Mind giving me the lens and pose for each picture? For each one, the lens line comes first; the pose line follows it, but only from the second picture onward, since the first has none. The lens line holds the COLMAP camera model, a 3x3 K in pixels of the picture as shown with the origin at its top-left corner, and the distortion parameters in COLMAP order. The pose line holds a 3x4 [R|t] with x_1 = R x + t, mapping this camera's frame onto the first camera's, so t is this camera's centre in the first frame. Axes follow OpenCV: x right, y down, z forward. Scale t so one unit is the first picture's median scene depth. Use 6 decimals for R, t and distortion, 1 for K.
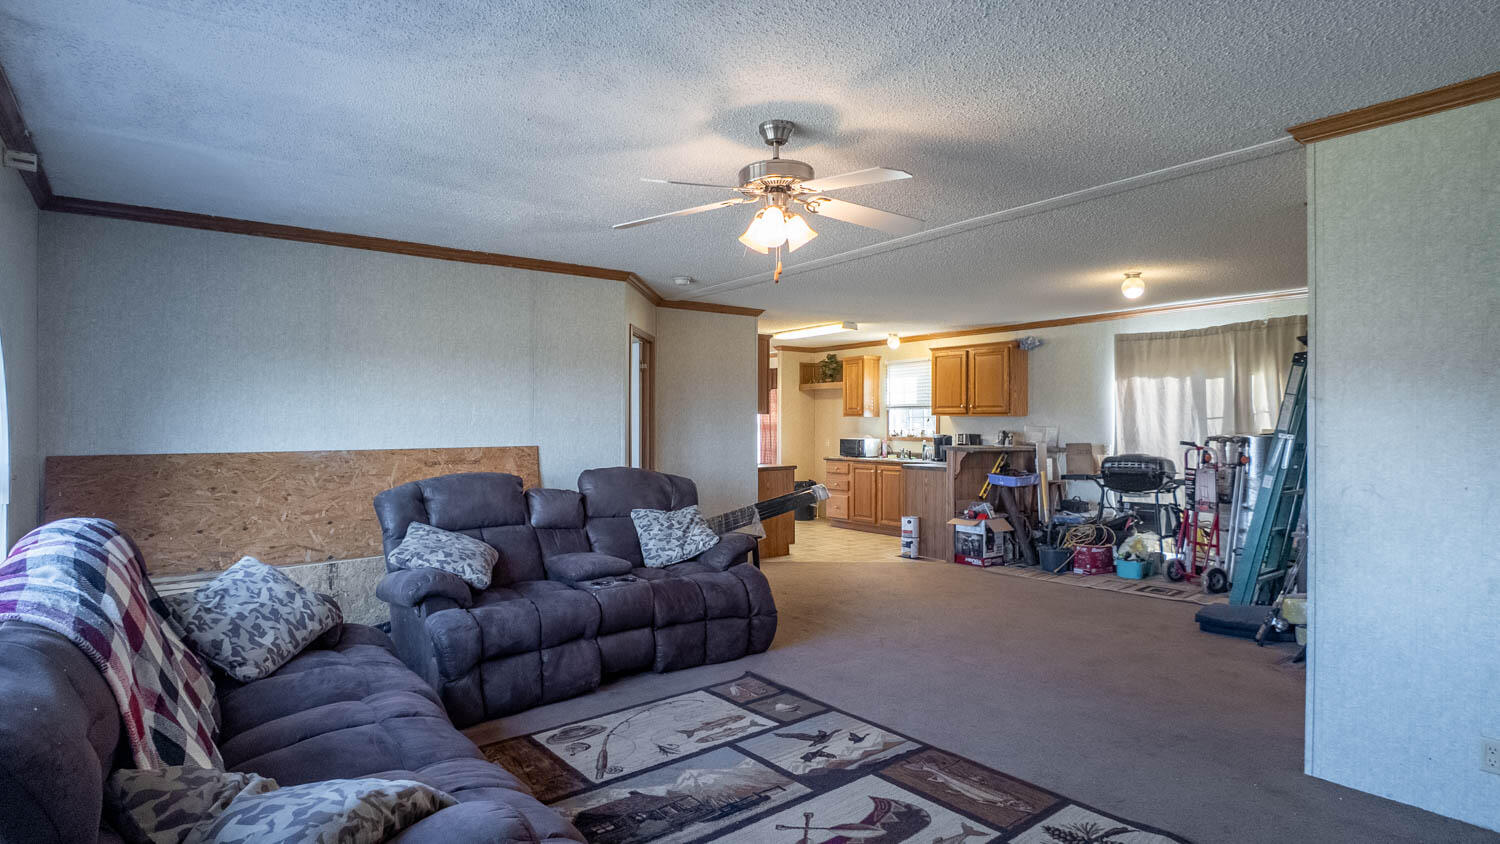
lens RADIAL K [[767.2, 0, 739.1], [0, 767.2, 418.8], [0, 0, 1]] dist [-0.004038, -0.009926]
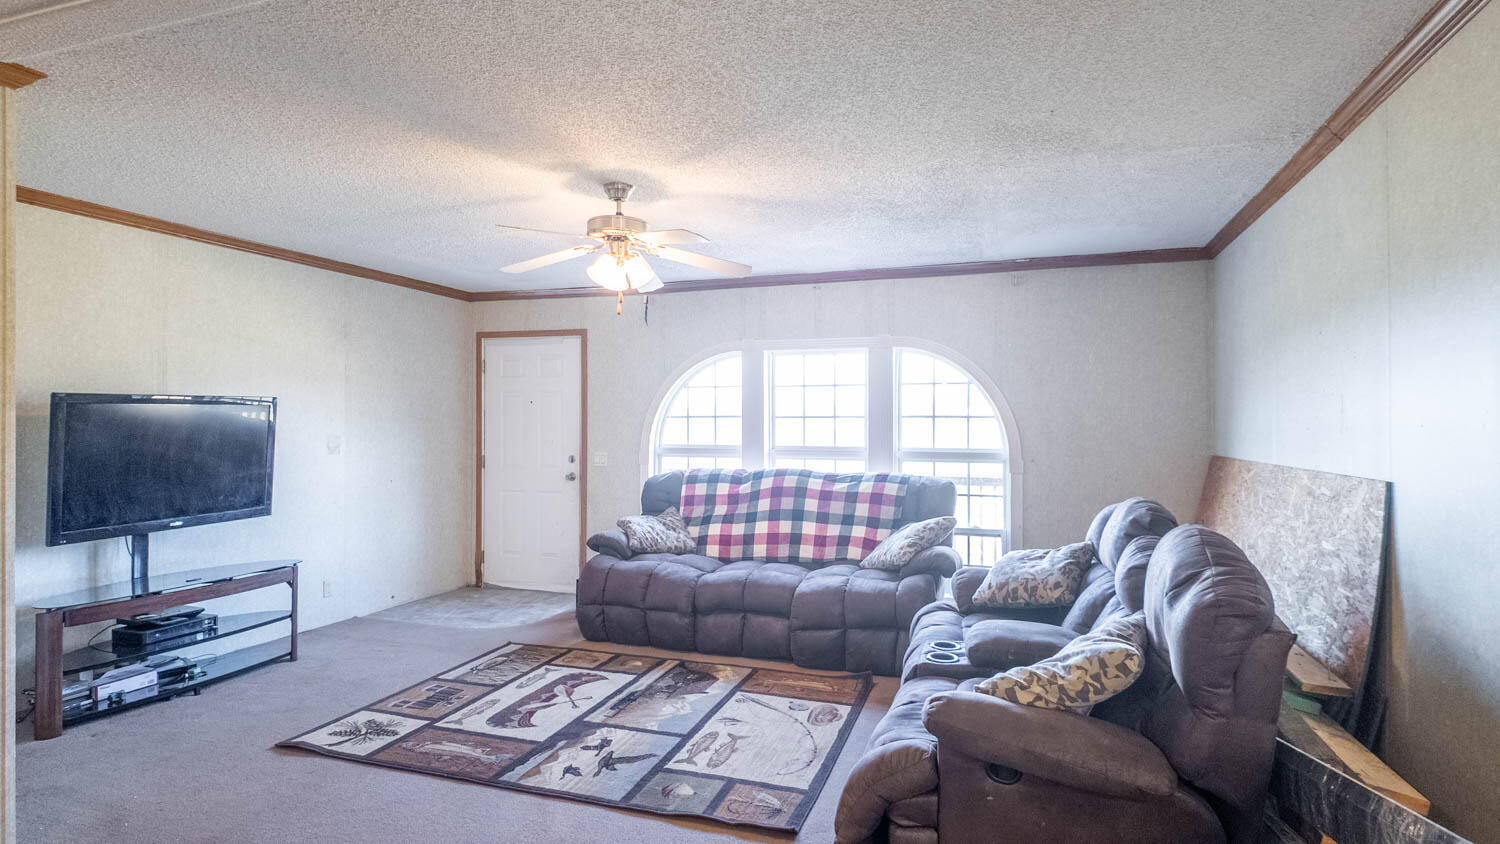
lens RADIAL K [[767.2, 0, 751.2], [0, 767.2, 425.3], [0, 0, 1]] dist [-0.004038, -0.009926]
pose [[-0.834094, -0.006745, -0.551582, 0.512752], [0.004125, 0.999821, -0.018463, 0.023562], [0.551607, -0.017675, -0.833917, 2.012210]]
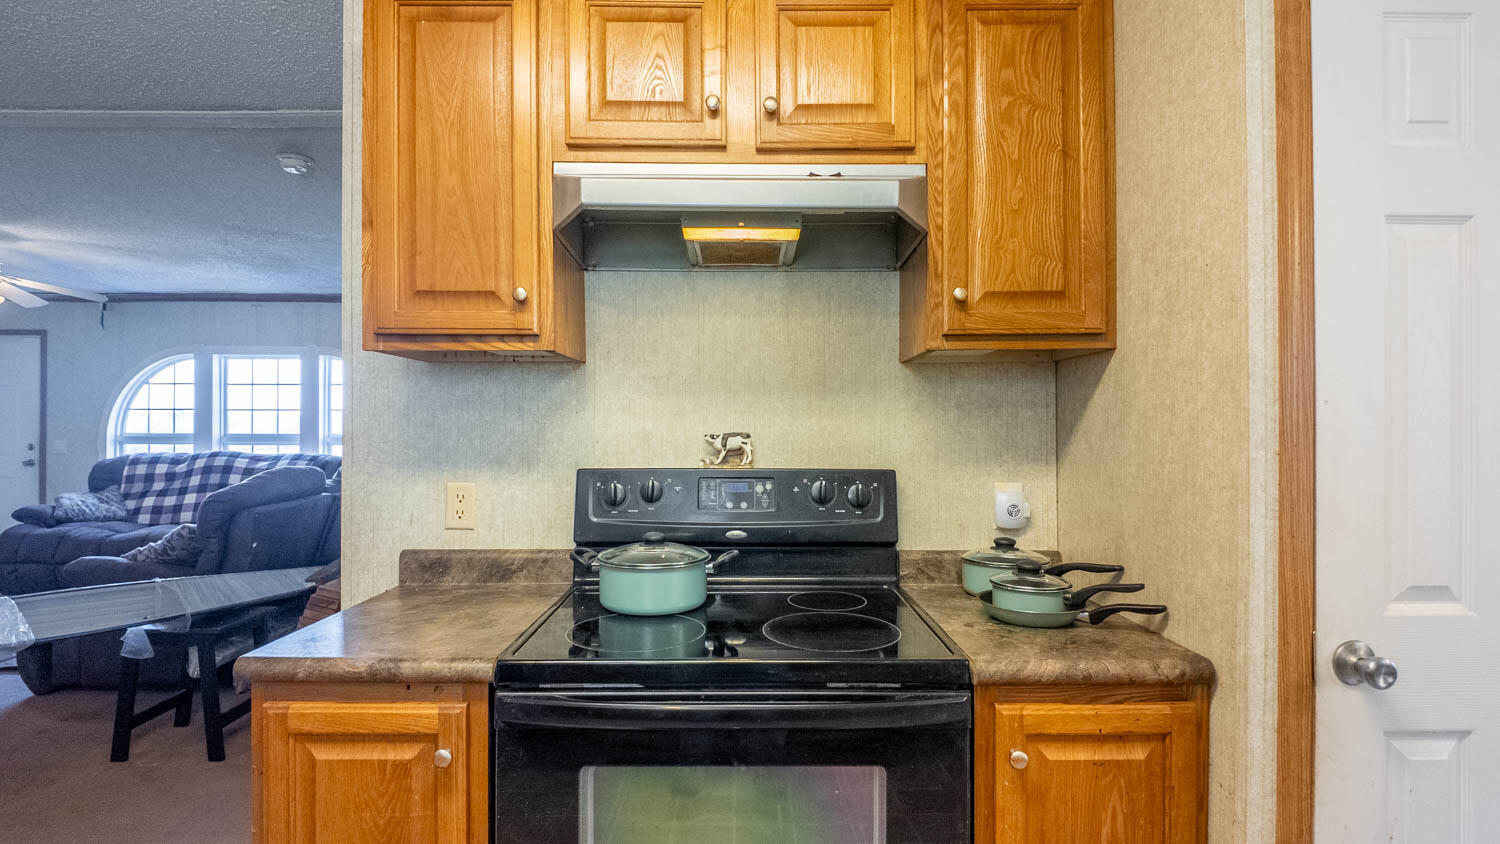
lens RADIAL K [[767.2, 0, 682.5], [0, 767.2, 413.6], [0, 0, 1]] dist [-0.004038, -0.009926]
pose [[-0.593203, -0.010054, -0.804990, 0.440086], [0.008561, 0.999787, -0.018796, 0.037217], [0.805007, -0.018041, -0.592990, 3.096856]]
